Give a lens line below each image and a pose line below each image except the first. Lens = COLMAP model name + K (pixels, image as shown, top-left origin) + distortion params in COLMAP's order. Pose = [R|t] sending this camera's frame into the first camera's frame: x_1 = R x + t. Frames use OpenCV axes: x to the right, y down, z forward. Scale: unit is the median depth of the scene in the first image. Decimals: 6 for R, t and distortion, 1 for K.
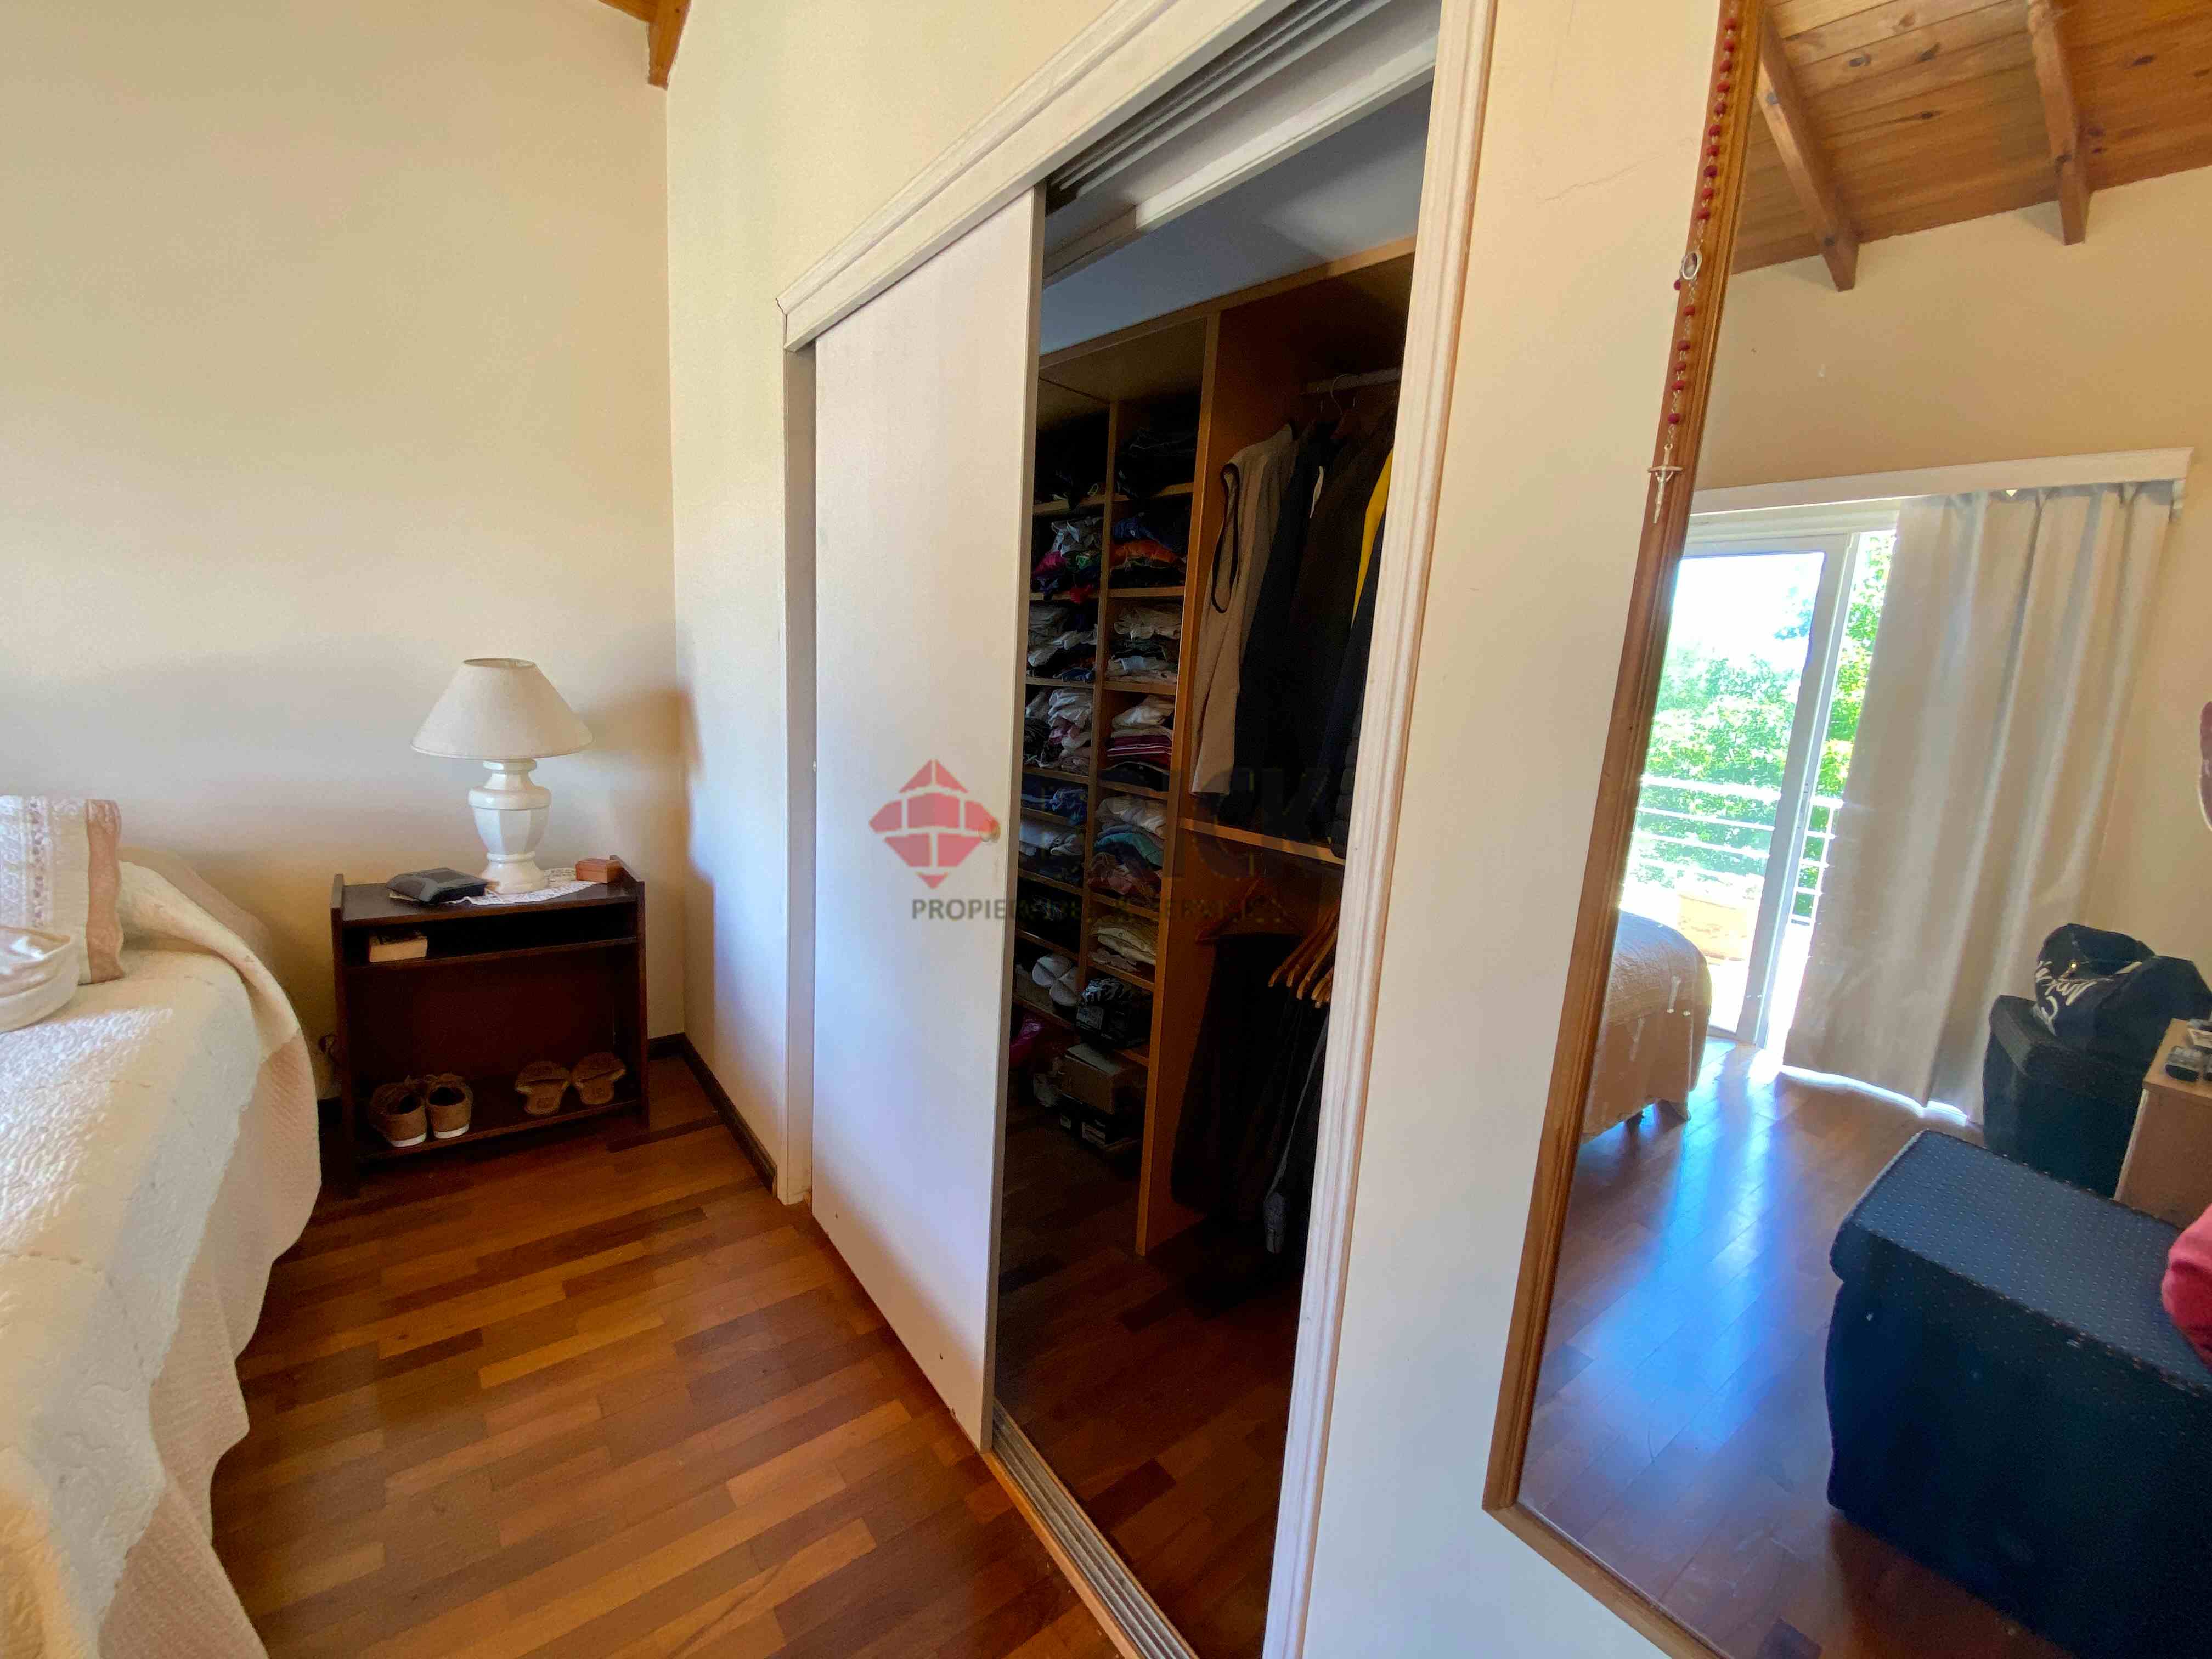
lens RADIAL K [[907.6, 0, 1098.4], [0, 907.6, 825.3], [0, 0, 1]] dist [0.015567, -0.017025]
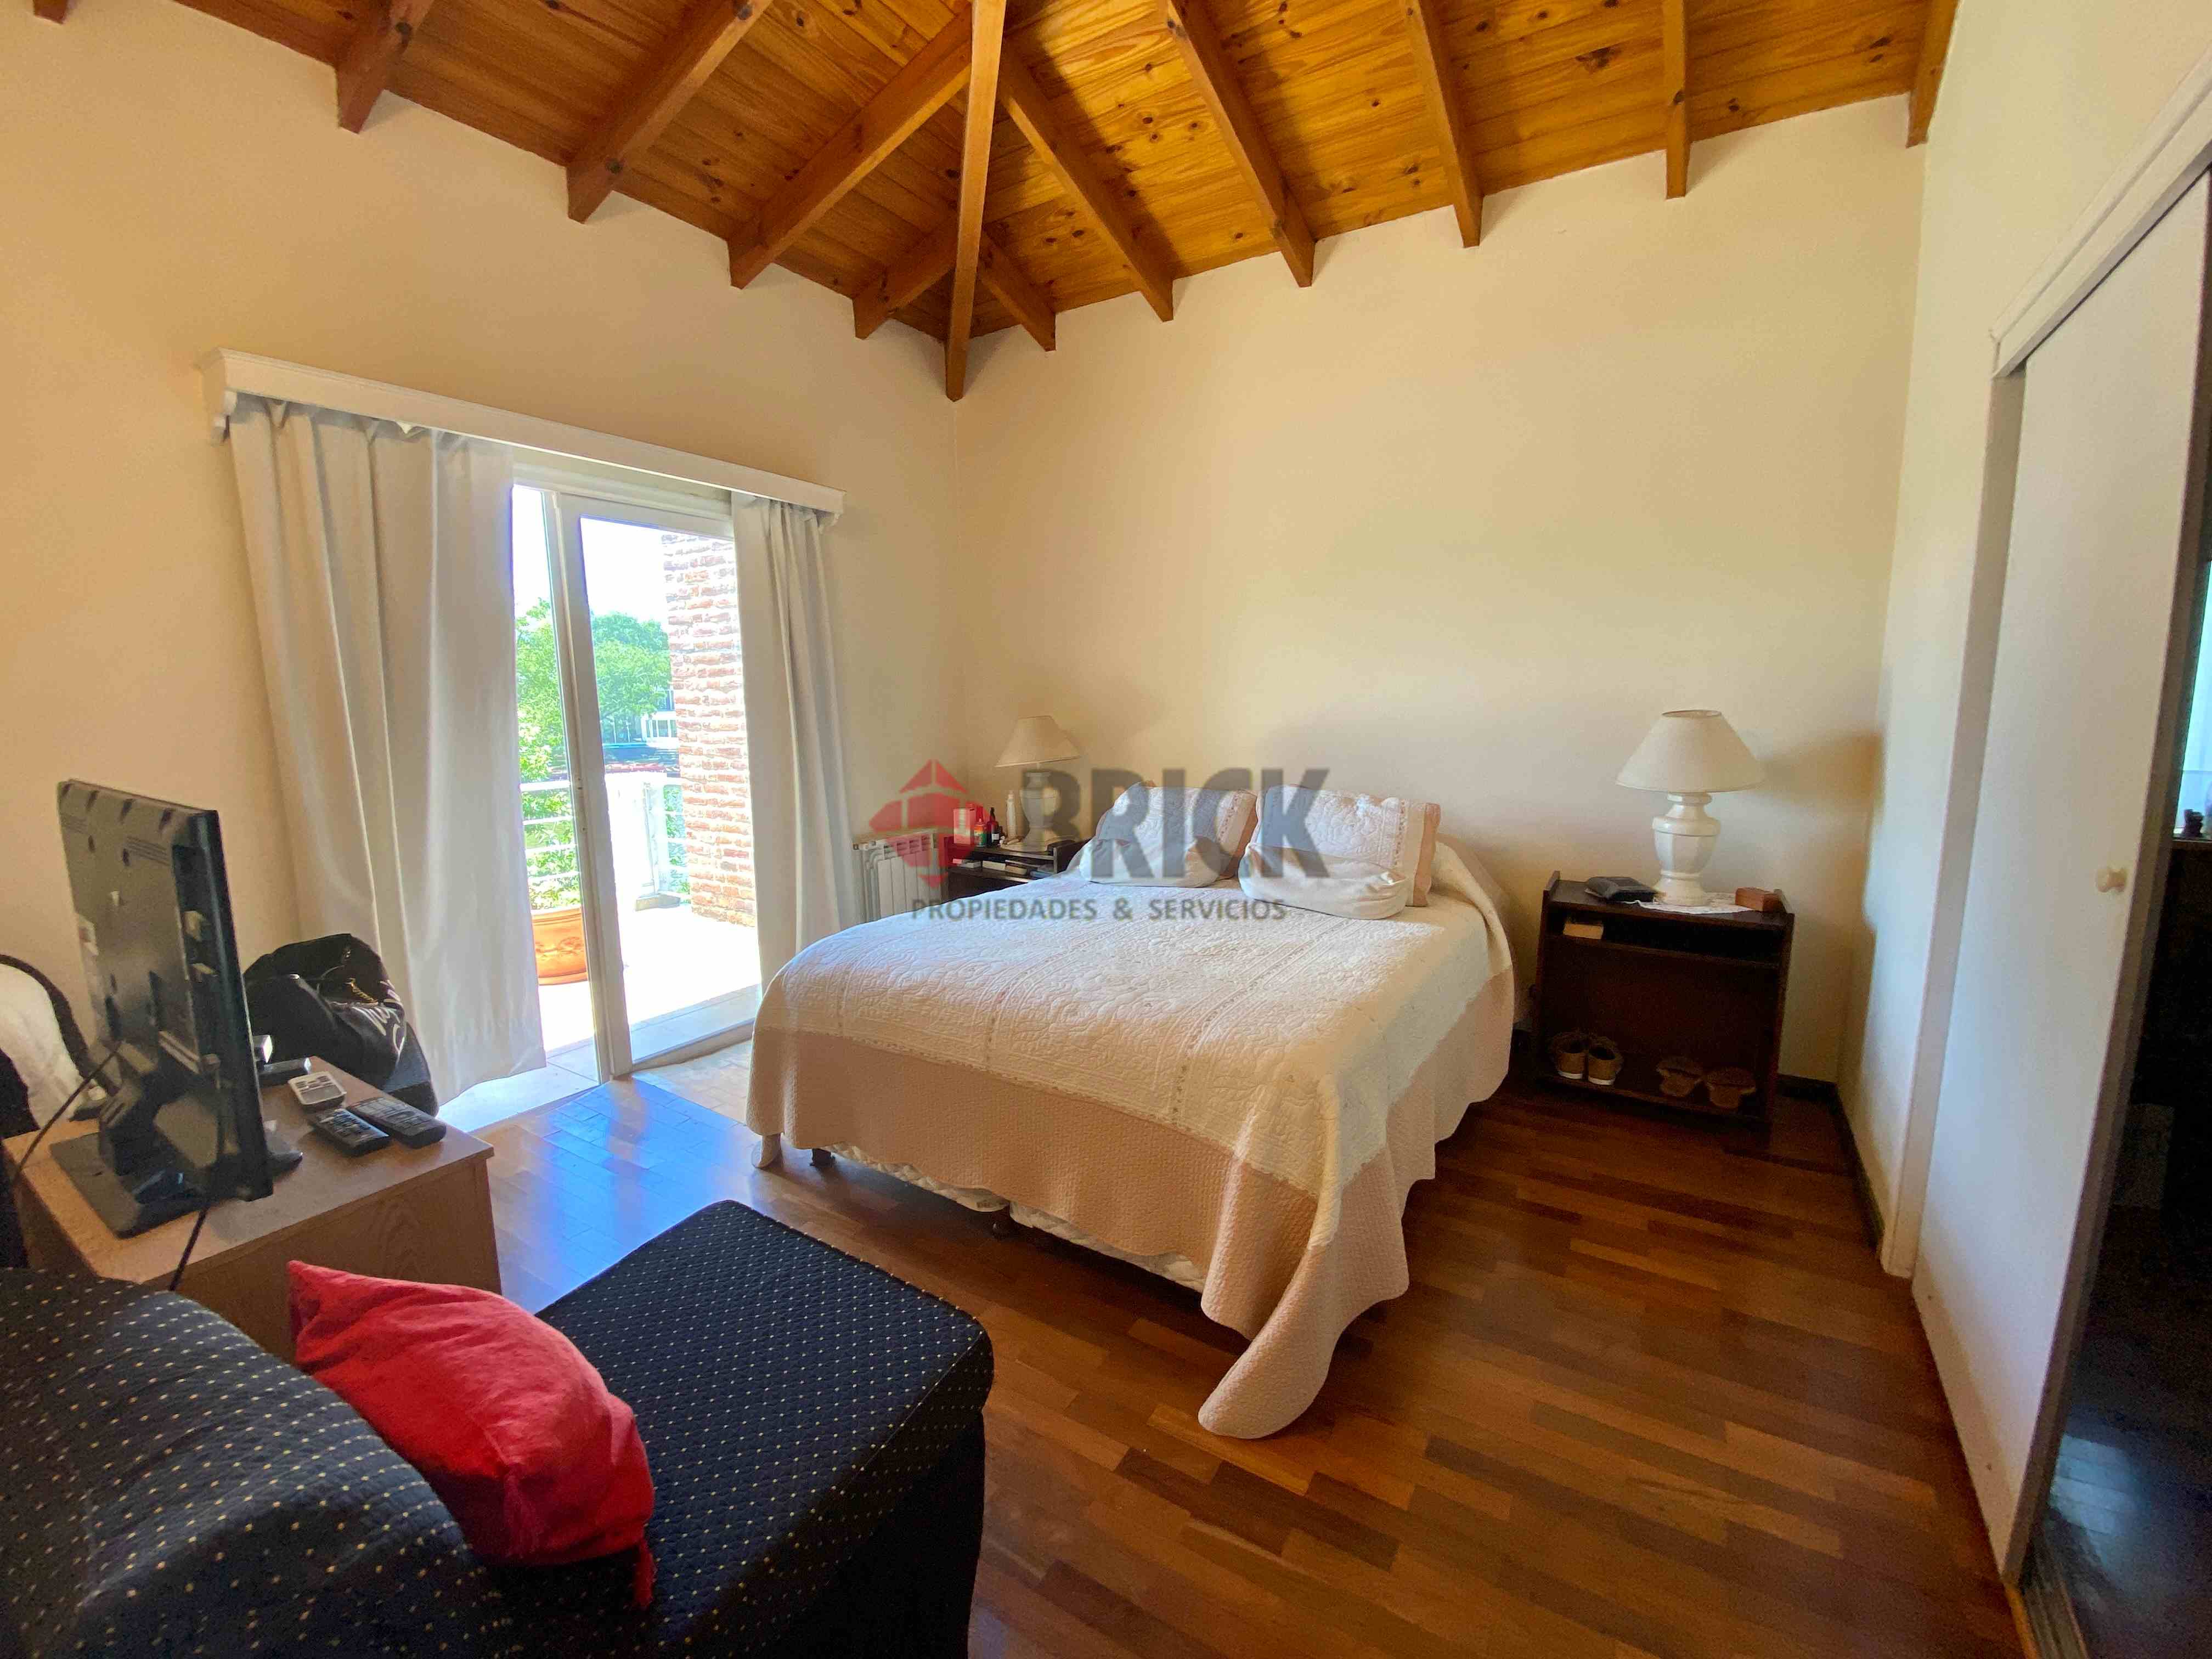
lens RADIAL K [[907.6, 0, 1098.4], [0, 907.6, 825.3], [0, 0, 1]] dist [0.015567, -0.017025]
pose [[0.336267, 0.073964, -0.938858, 0.224227], [-0.125886, 0.991495, 0.033023, 0.028177], [0.933315, 0.107084, 0.342718, -0.131468]]
